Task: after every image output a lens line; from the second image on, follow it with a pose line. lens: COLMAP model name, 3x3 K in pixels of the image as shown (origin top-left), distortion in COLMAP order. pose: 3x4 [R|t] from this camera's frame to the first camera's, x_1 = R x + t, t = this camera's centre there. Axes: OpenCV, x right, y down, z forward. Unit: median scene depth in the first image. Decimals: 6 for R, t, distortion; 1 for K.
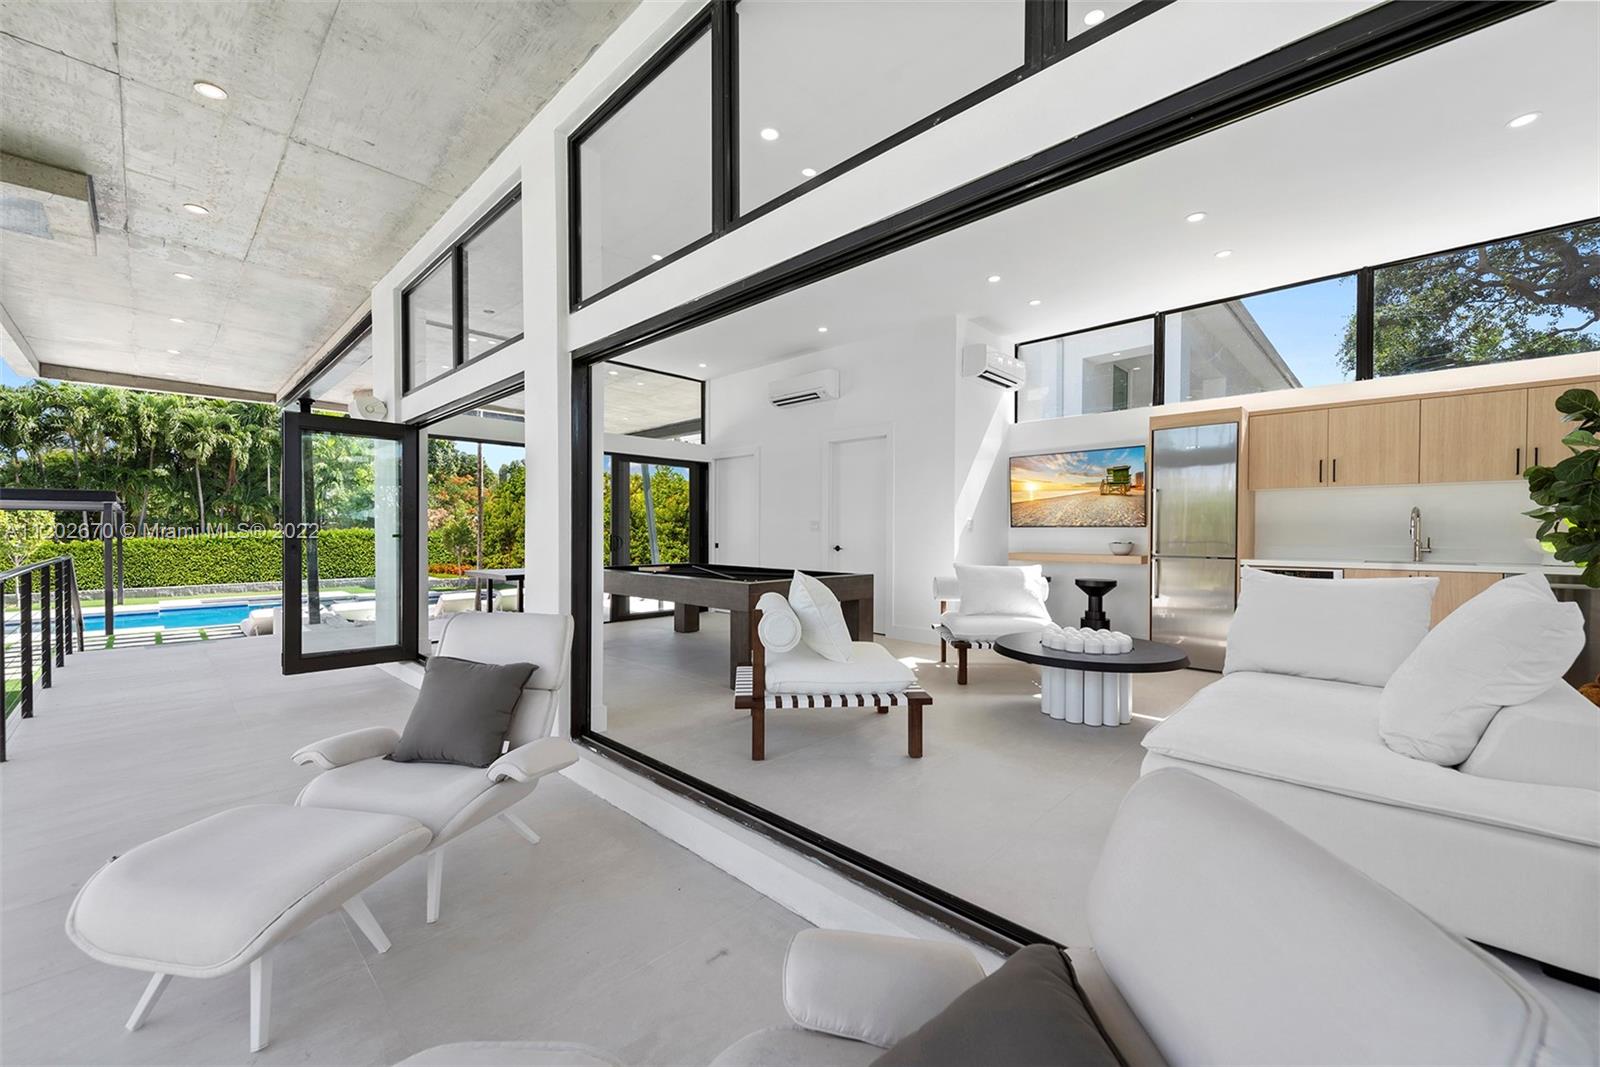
lens RADIAL K [[628.6, 0, 800.5], [0, 628.6, 538.5], [0, 0, 1]] dist [-0.007138, 0.000255]
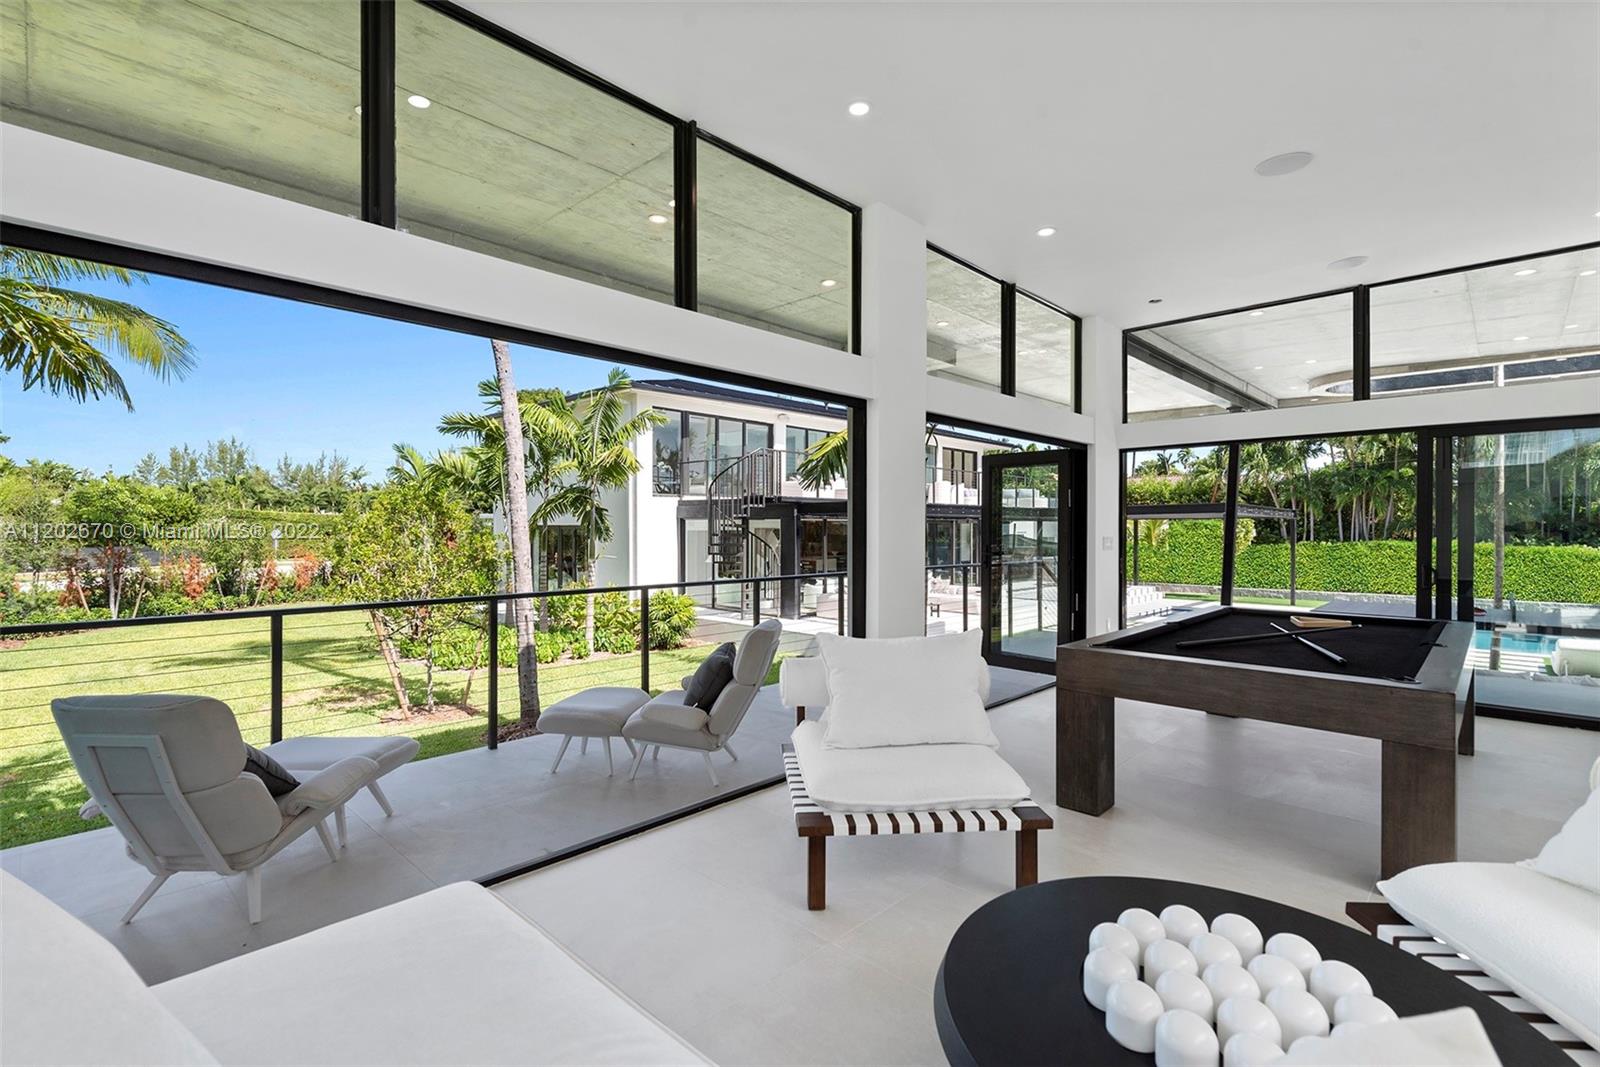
lens RADIAL K [[730.4, 0, 800.0], [0, 730.4, 533.5], [0, 0, 1]] dist [-0.000228, 0.000026]
pose [[0.002135, 0.001439, -0.999997, 0.157666], [-0.009879, 0.999950, 0.001418, -0.010119], [0.999949, 0.009876, 0.002149, 0.150322]]
